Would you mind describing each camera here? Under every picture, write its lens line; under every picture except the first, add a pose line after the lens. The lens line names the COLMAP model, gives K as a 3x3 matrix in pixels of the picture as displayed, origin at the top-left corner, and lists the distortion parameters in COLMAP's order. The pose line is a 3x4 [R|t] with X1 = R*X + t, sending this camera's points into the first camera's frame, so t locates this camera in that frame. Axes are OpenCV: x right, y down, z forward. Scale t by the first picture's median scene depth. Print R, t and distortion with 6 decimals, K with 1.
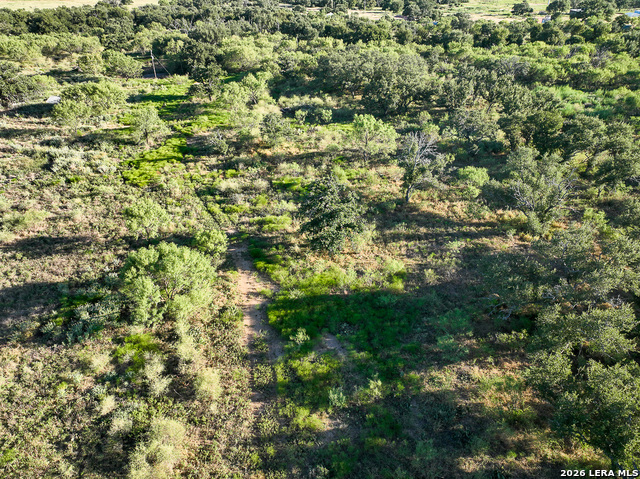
lens RADIAL K [[454.8, 0, 319.8], [0, 454.8, 239.3], [0, 0, 1]] dist [-0.009794, 0.028661]
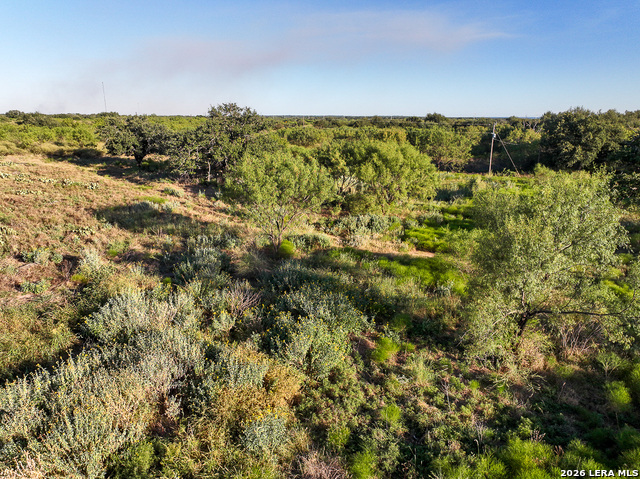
lens RADIAL K [[454.8, 0, 320.0], [0, 454.8, 239.4], [0, 0, 1]] dist [-0.009794, 0.028661]
pose [[0.818730, 0.148279, -0.554702, -0.299821], [-0.294783, 0.937590, -0.184466, -0.172414], [0.492730, 0.314545, 0.811344, 0.681858]]
